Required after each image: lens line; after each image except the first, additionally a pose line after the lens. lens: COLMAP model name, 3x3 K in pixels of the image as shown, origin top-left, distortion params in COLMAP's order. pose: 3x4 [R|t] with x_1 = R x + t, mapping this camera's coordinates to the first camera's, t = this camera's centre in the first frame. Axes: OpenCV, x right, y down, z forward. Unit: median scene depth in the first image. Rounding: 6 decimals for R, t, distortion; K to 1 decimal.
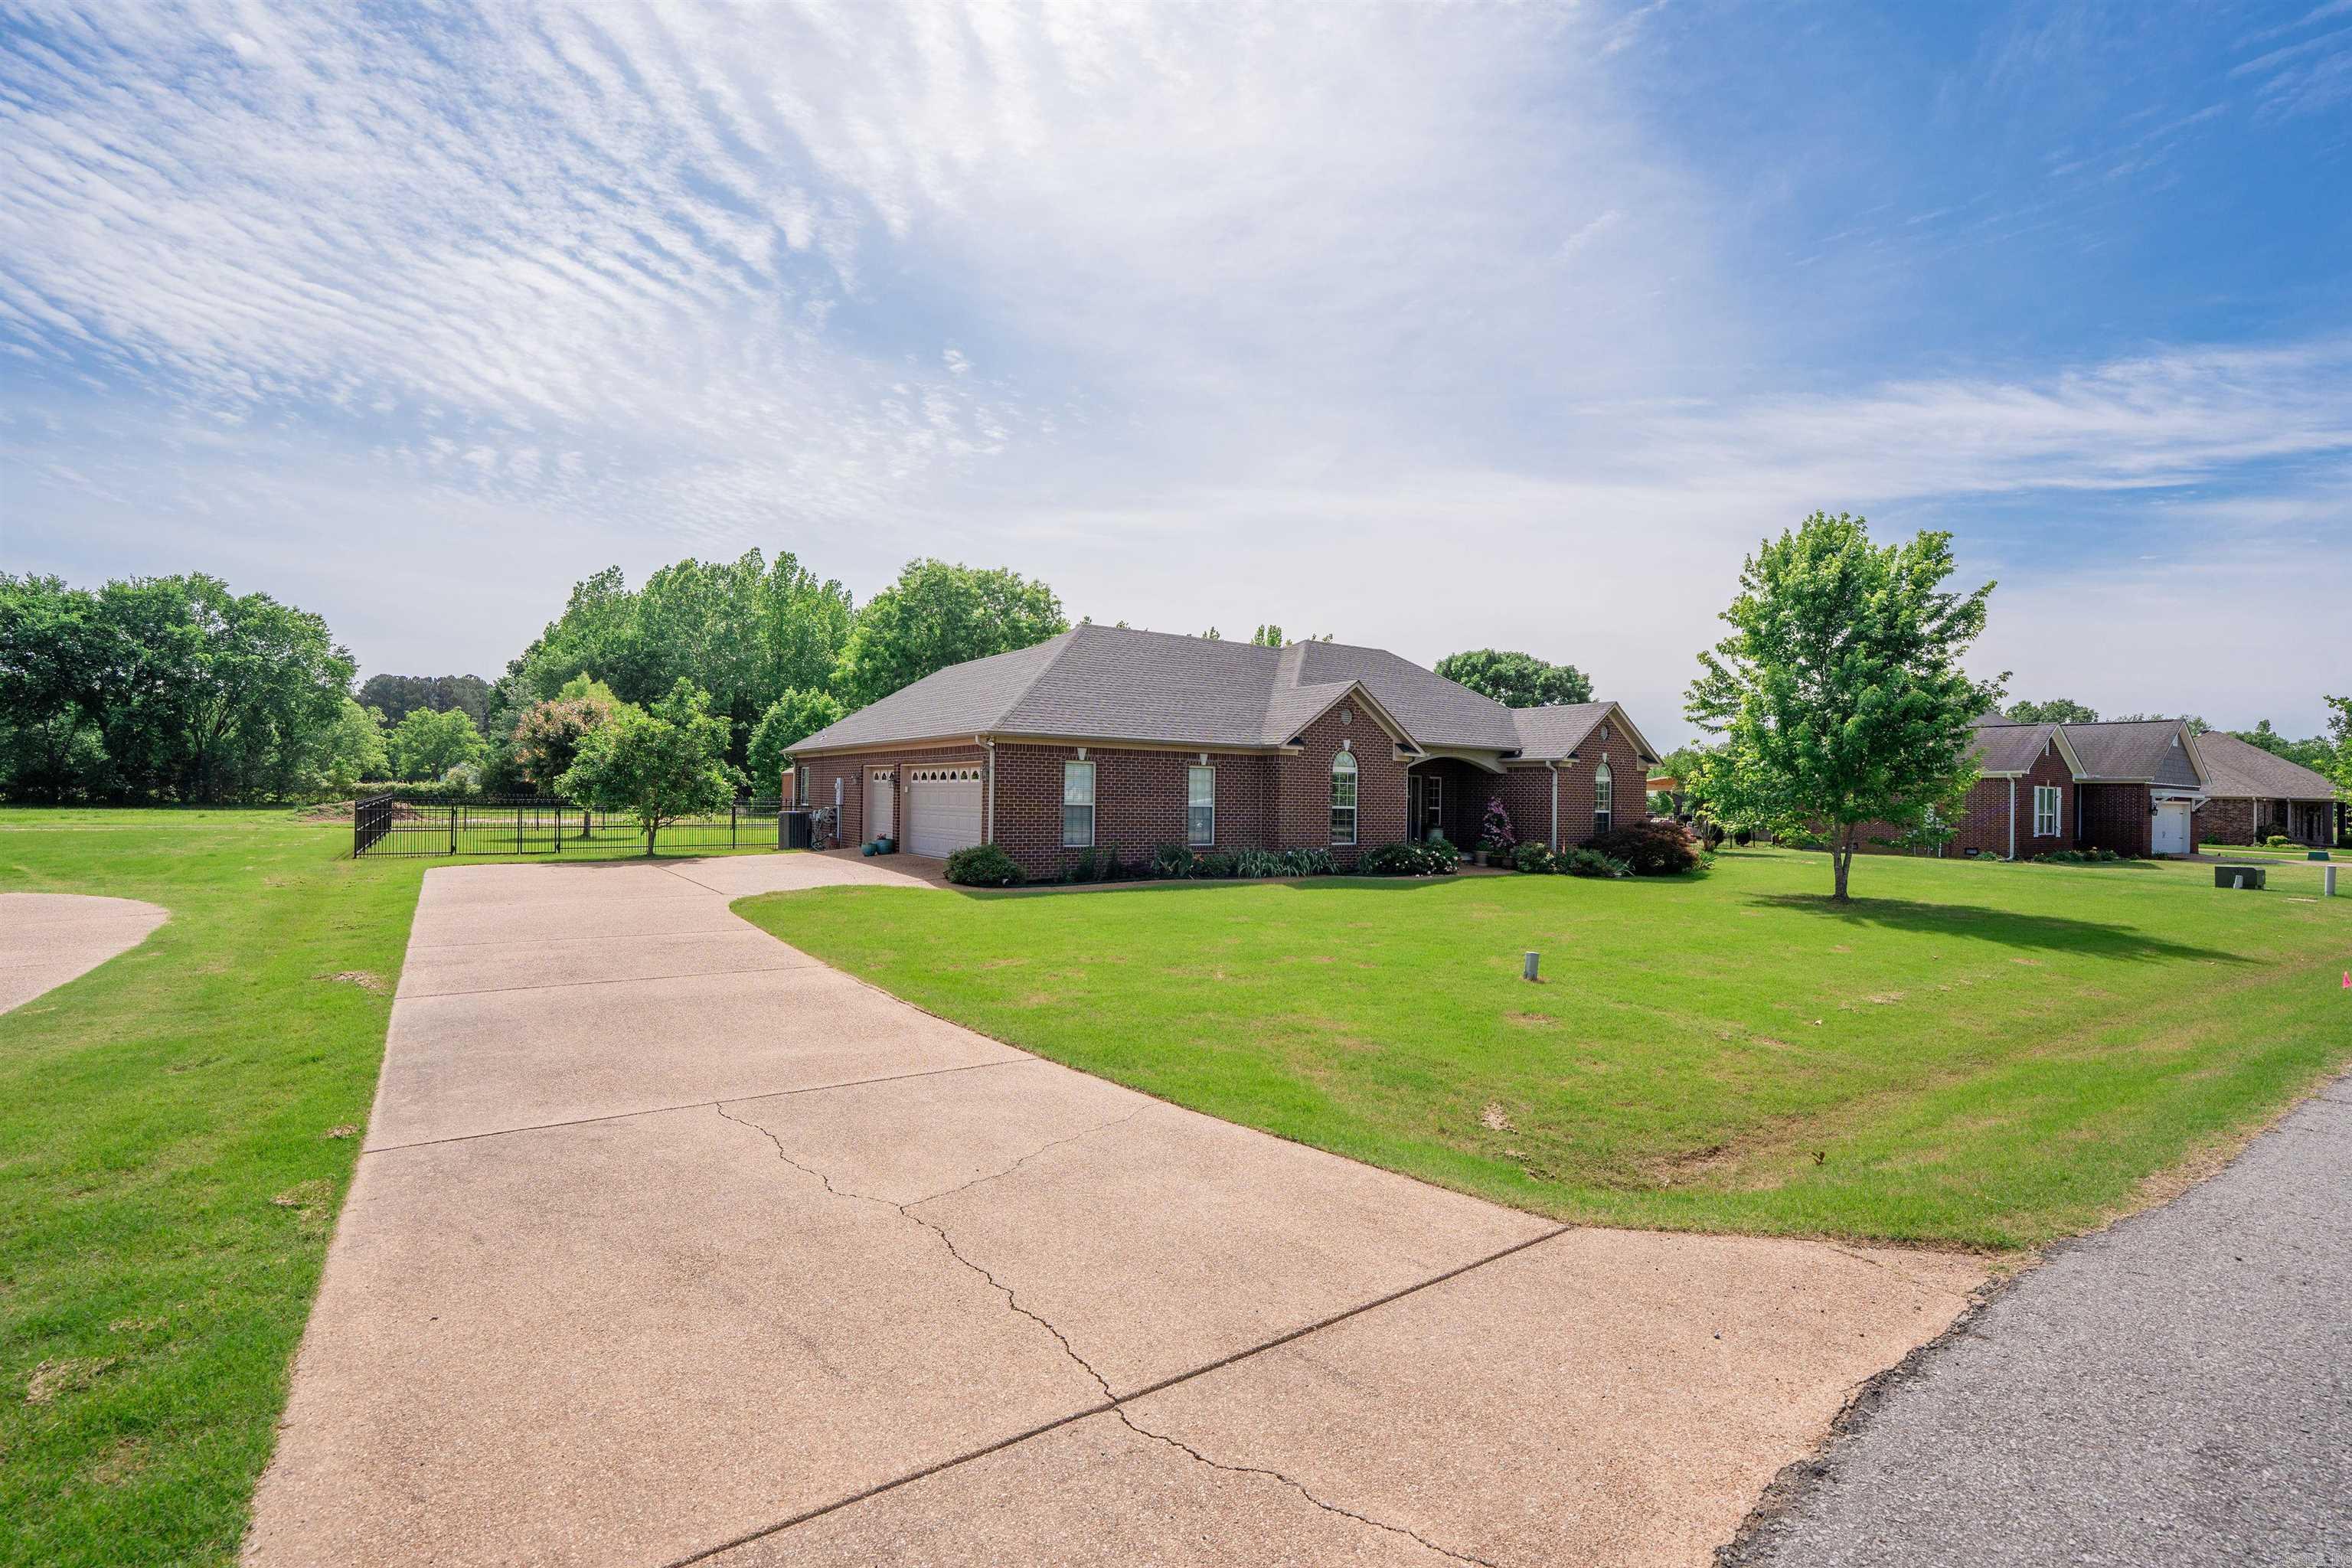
lens RADIAL K [[1111.6, 0, 1194.5], [0, 1111.6, 794.1], [0, 0, 1]] dist [-0.041557, 0.014230]
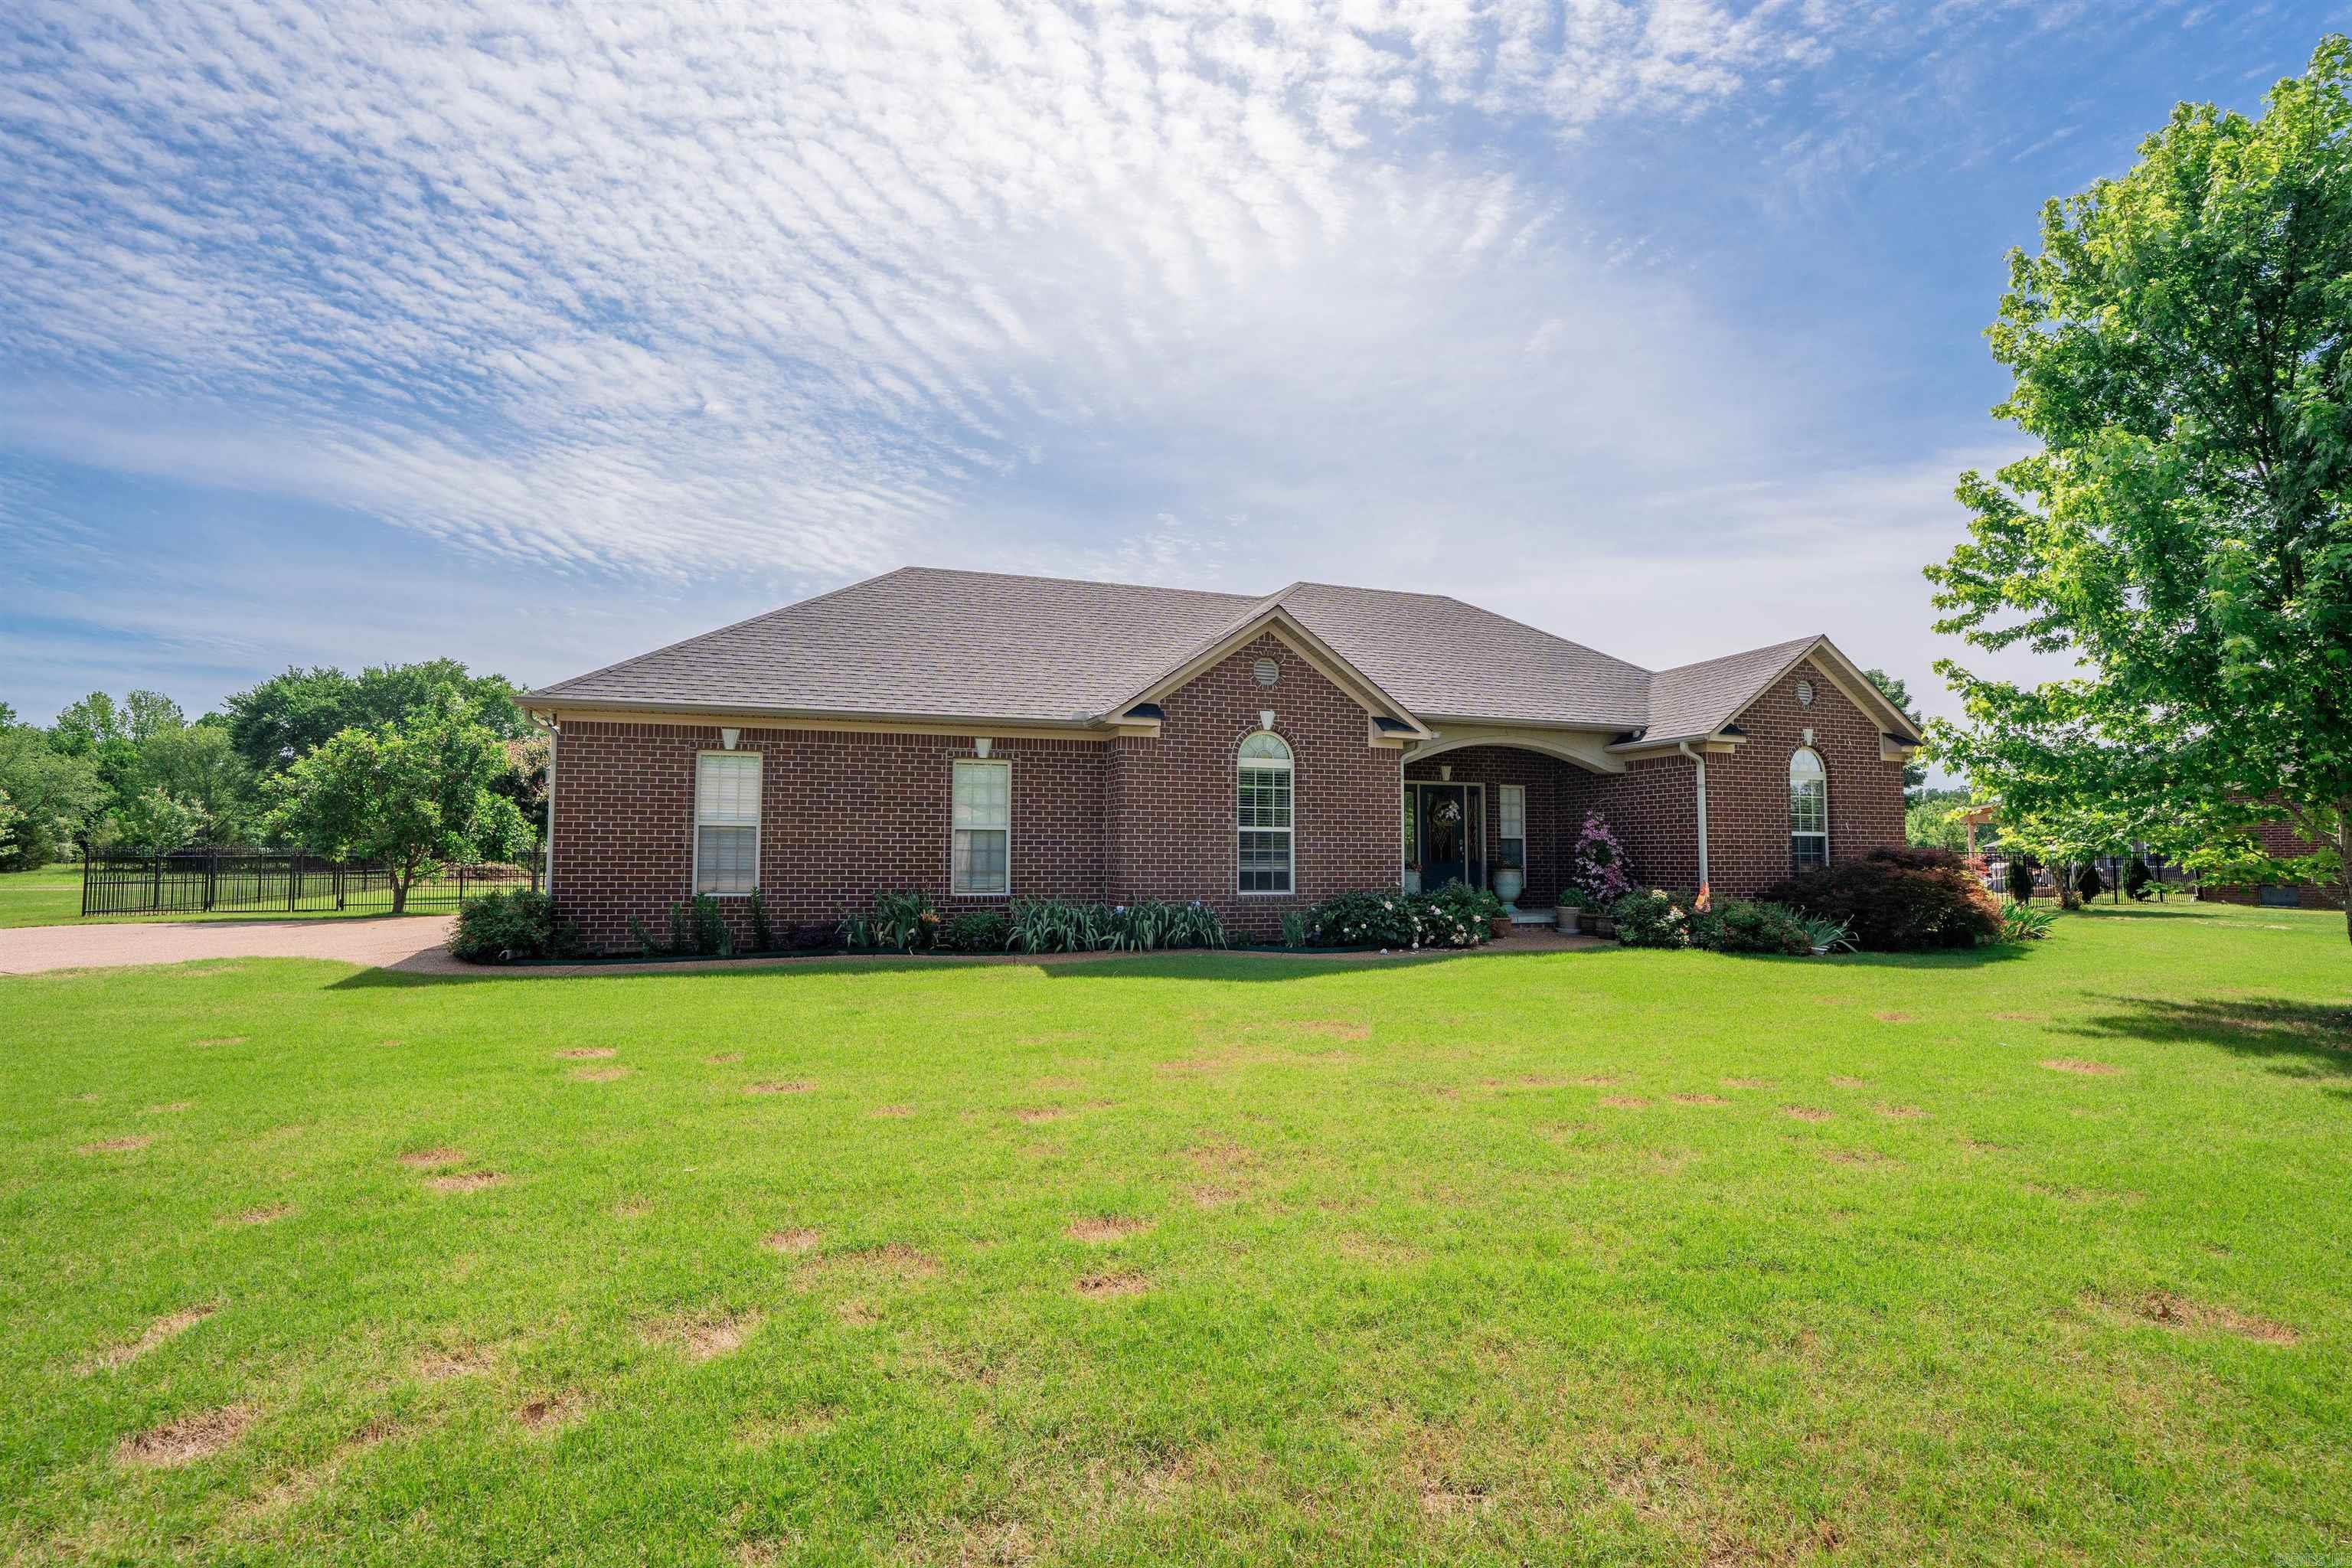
lens RADIAL K [[1111.6, 0, 1182.4], [0, 1111.6, 794.6], [0, 0, 1]] dist [-0.041557, 0.014230]
pose [[0.961726, -0.031179, -0.272234, 0.268080], [0.015356, 0.998077, -0.060062, 0.030033], [0.273583, 0.053583, 0.960355, 0.474397]]
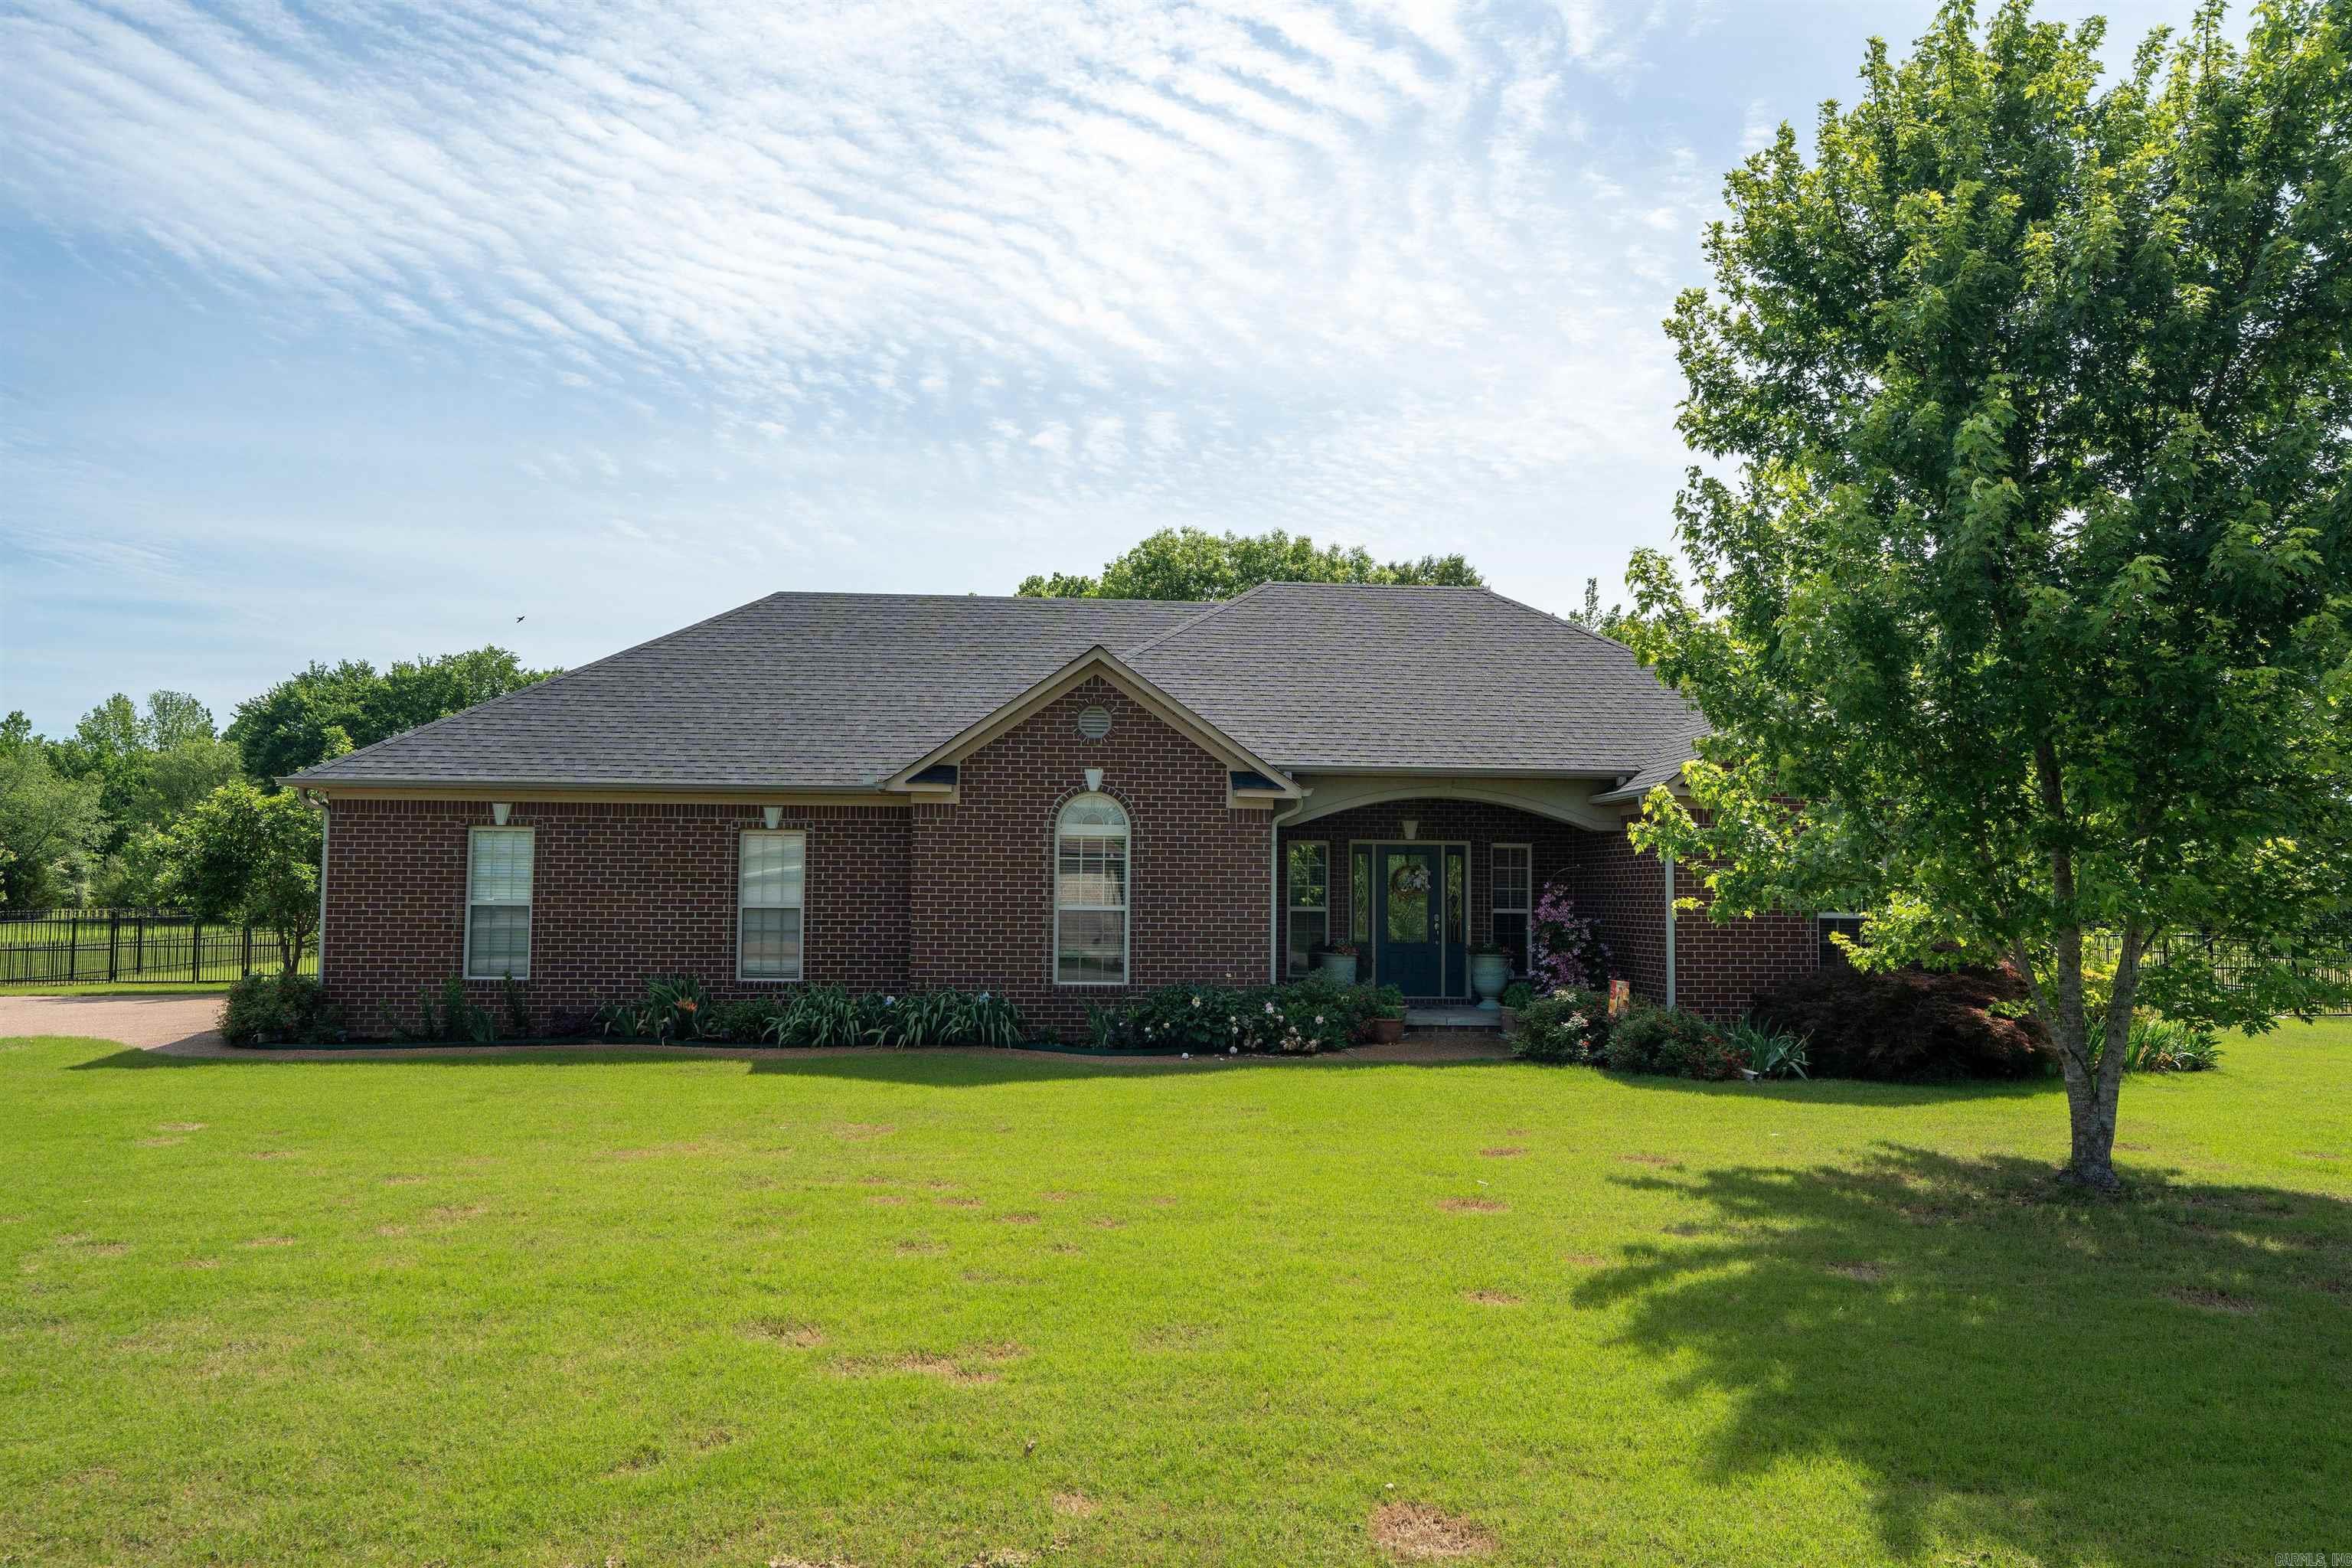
lens RADIAL K [[1727.9, 0, 1183.7], [0, 1727.9, 803.1], [0, 0, 1]] dist [0.019435, -0.011837]
pose [[0.861958, -0.038183, -0.505540, 0.593242], [0.008623, 0.998120, -0.060686, 0.013399], [0.506907, 0.047949, 0.860666, 0.397833]]
